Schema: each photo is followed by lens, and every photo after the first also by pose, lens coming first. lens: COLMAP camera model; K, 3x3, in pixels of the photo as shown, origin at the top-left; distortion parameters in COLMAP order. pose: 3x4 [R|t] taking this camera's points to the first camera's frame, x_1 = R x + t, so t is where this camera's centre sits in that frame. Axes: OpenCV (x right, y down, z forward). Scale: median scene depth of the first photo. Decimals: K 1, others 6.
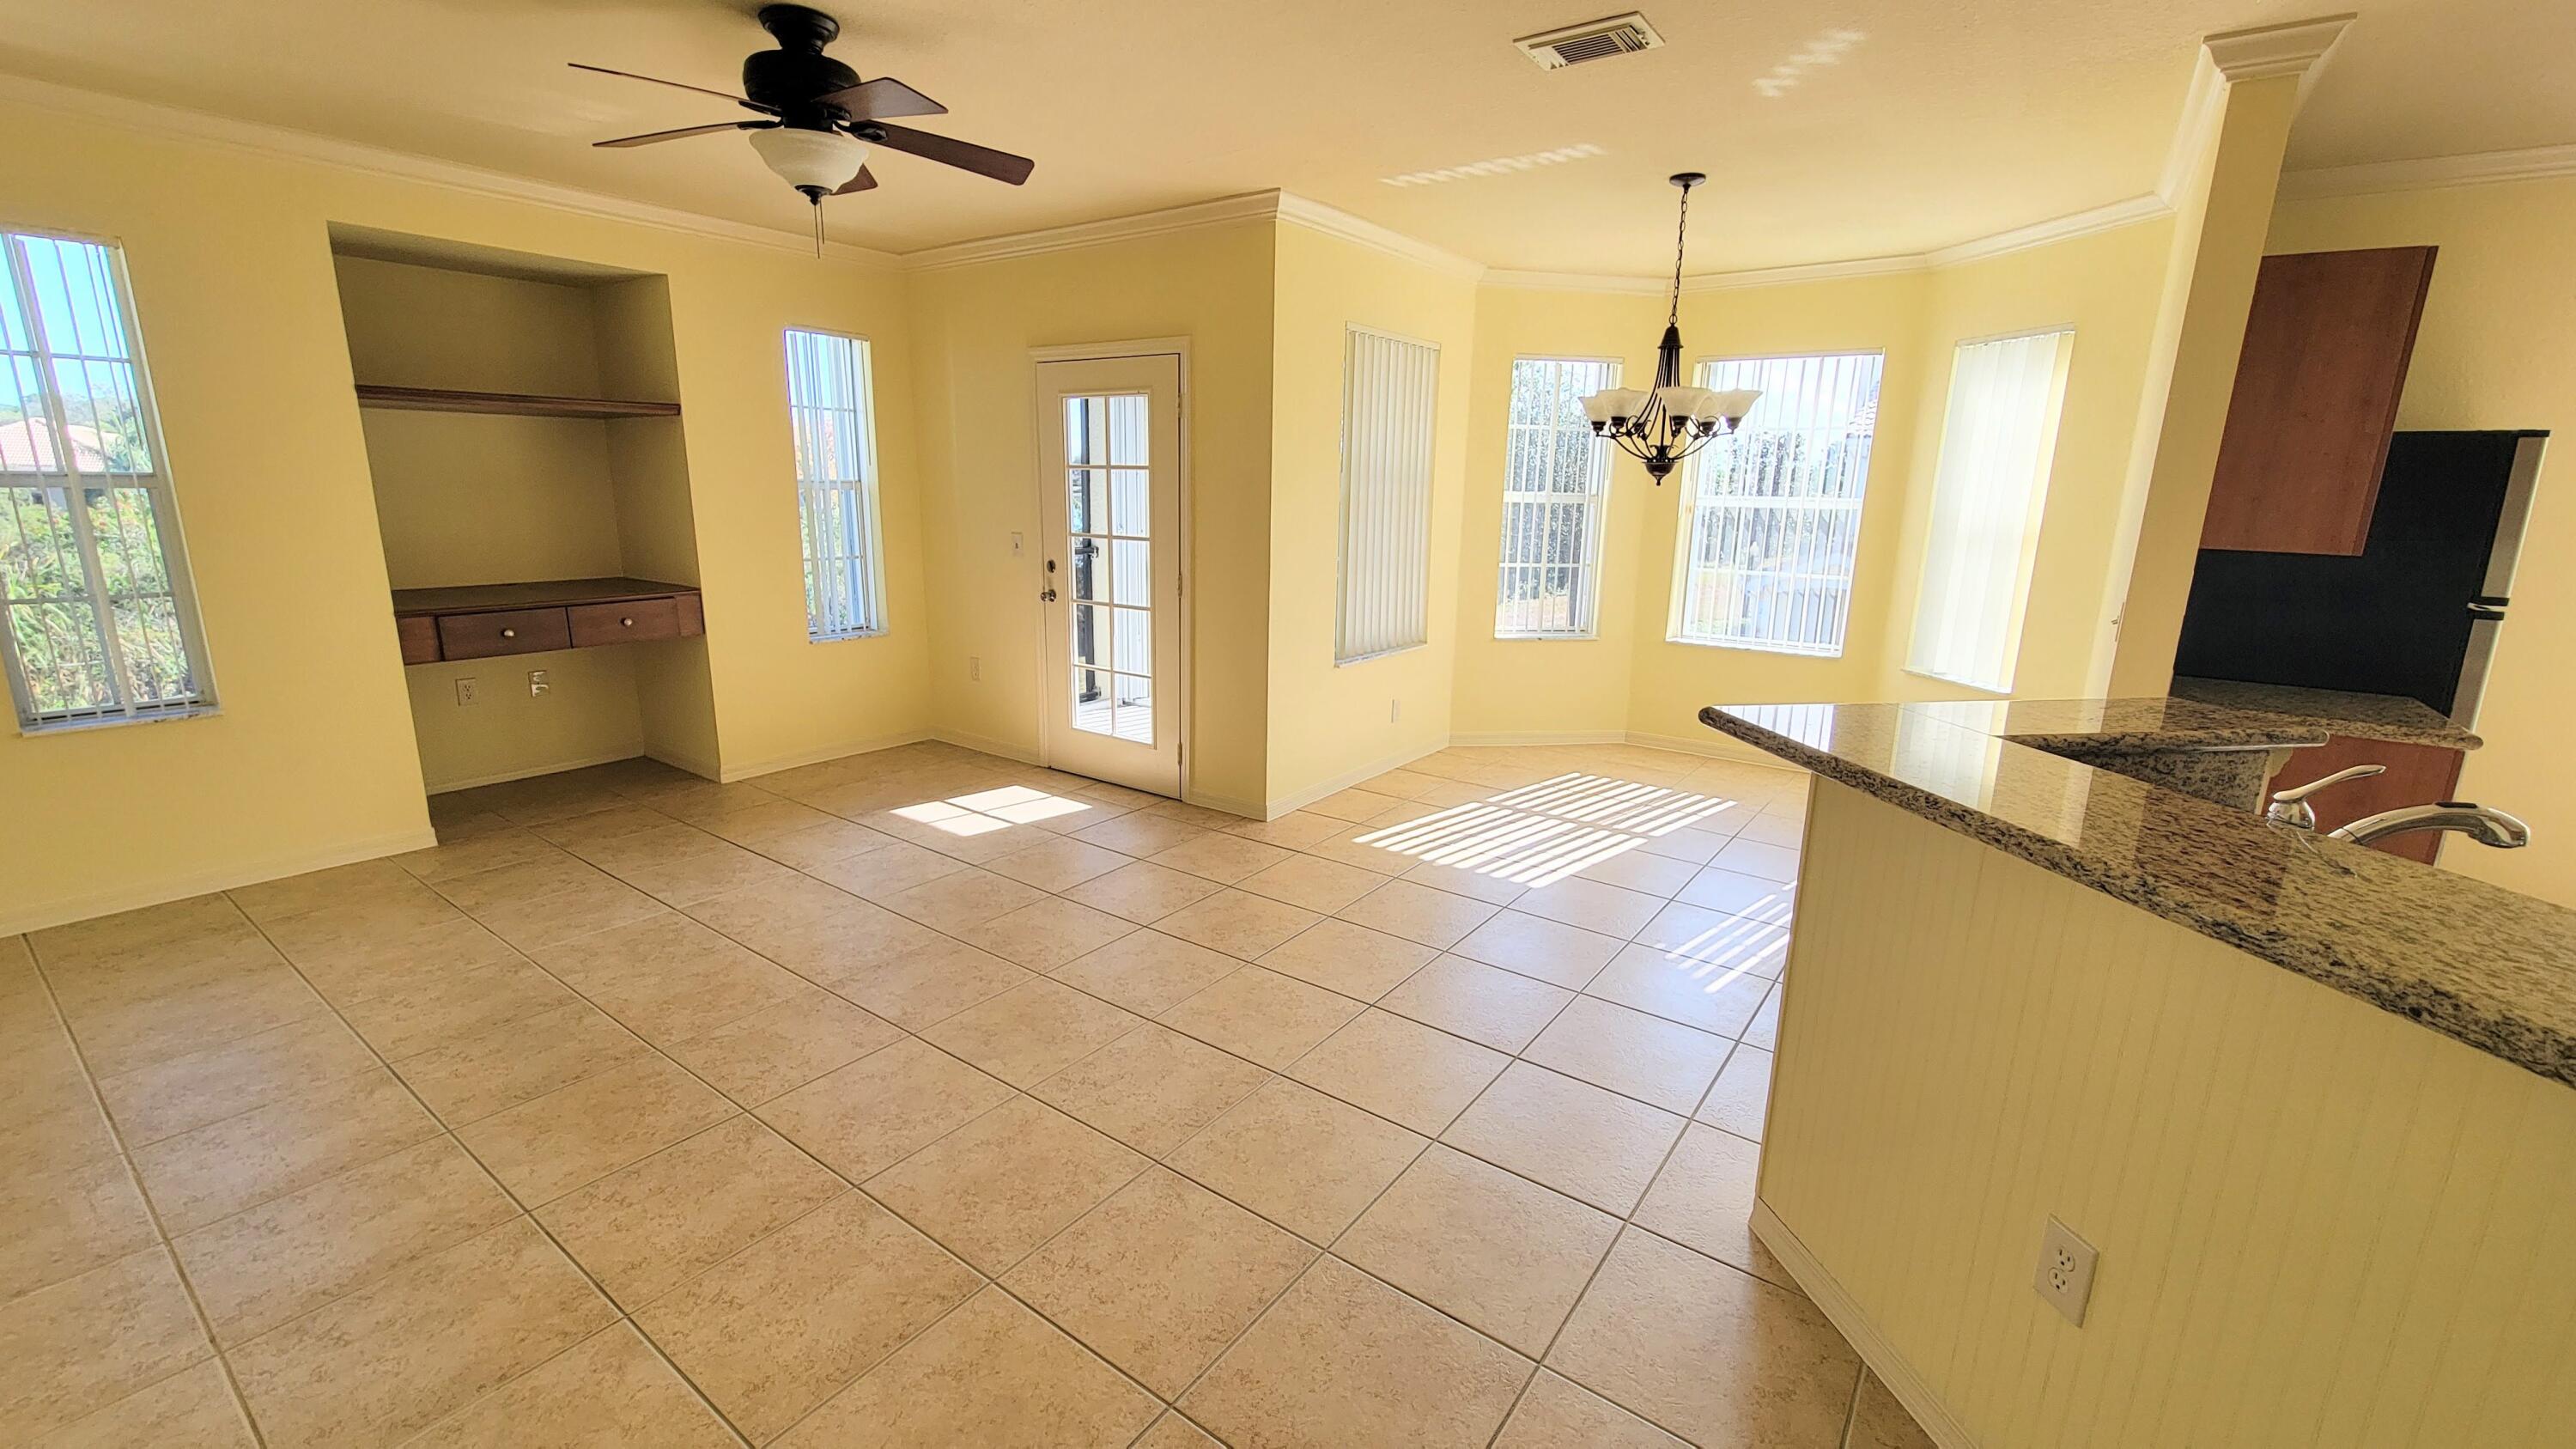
lens RADIAL K [[1055.3, 0, 1287.7], [0, 1055.3, 720.2], [0, 0, 1]] dist [0.002206, 0.001294]
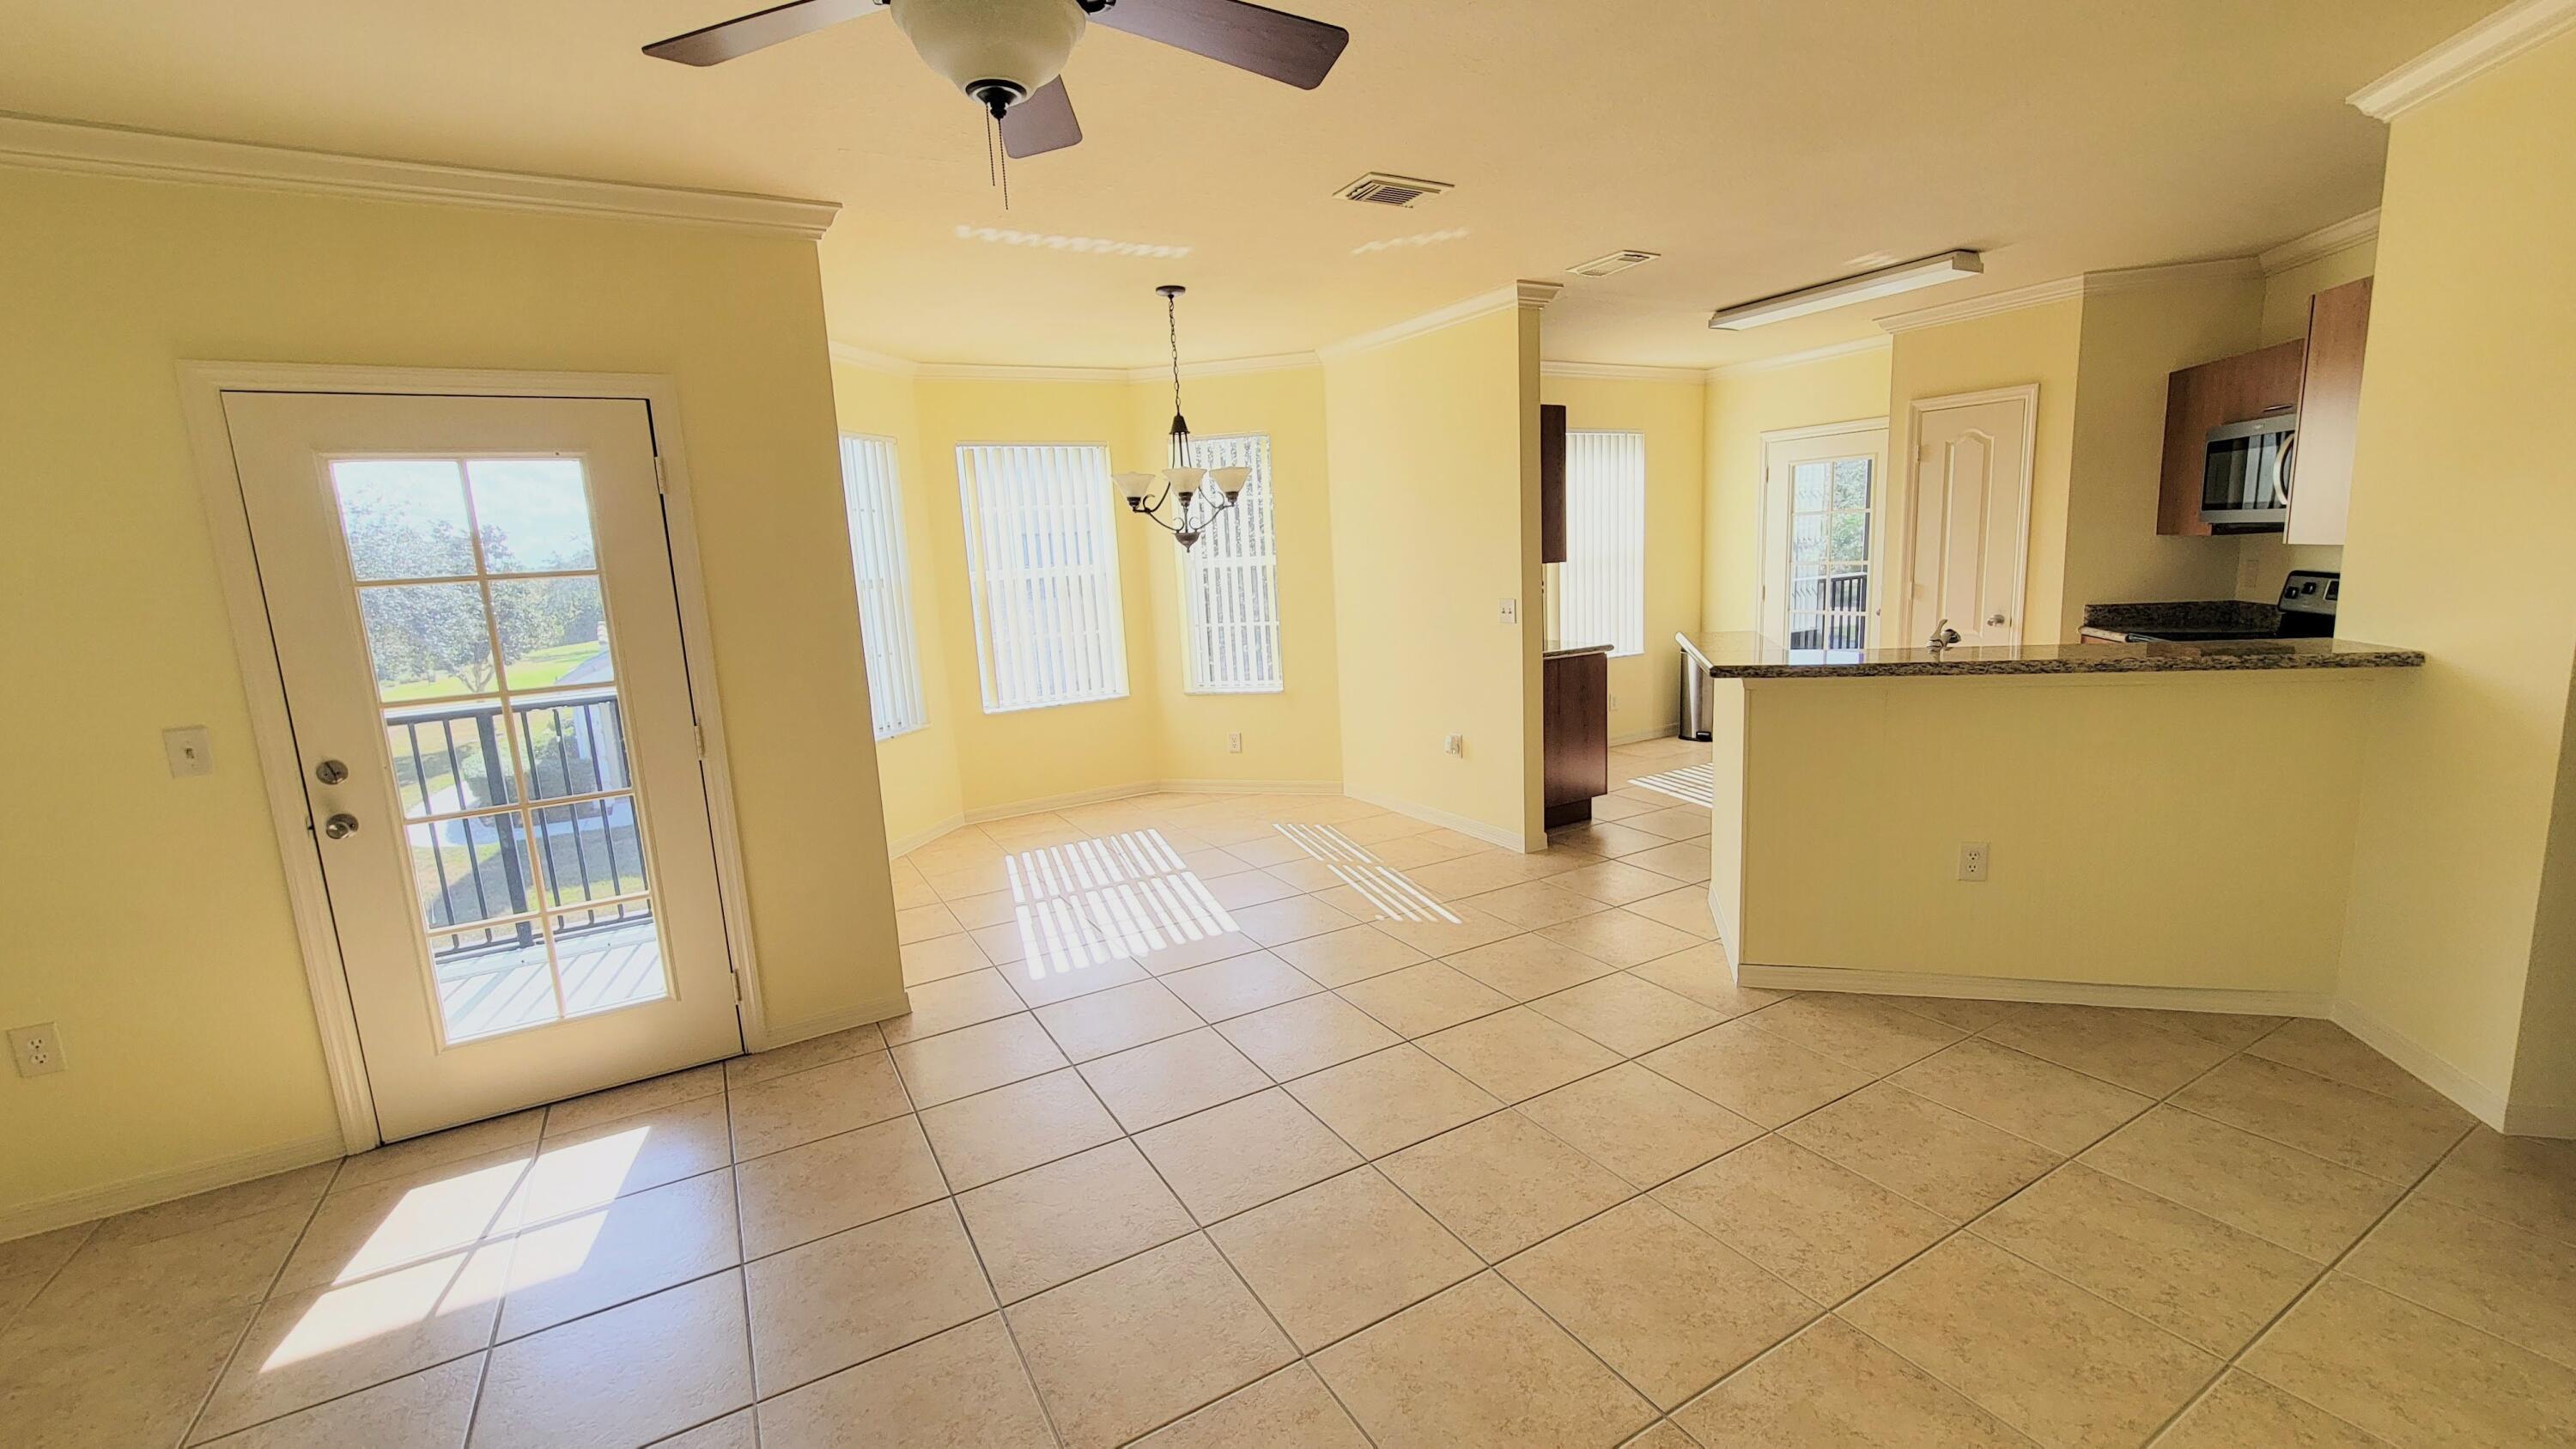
lens RADIAL K [[1055.3, 0, 1287.8], [0, 1055.3, 727.9], [0, 0, 1]] dist [0.002206, 0.001294]
pose [[0.405023, -0.194249, 0.893434, -0.669429], [0.260370, 0.961215, 0.090951, -0.121870], [-0.876449, 0.195786, 0.439891, 0.467407]]
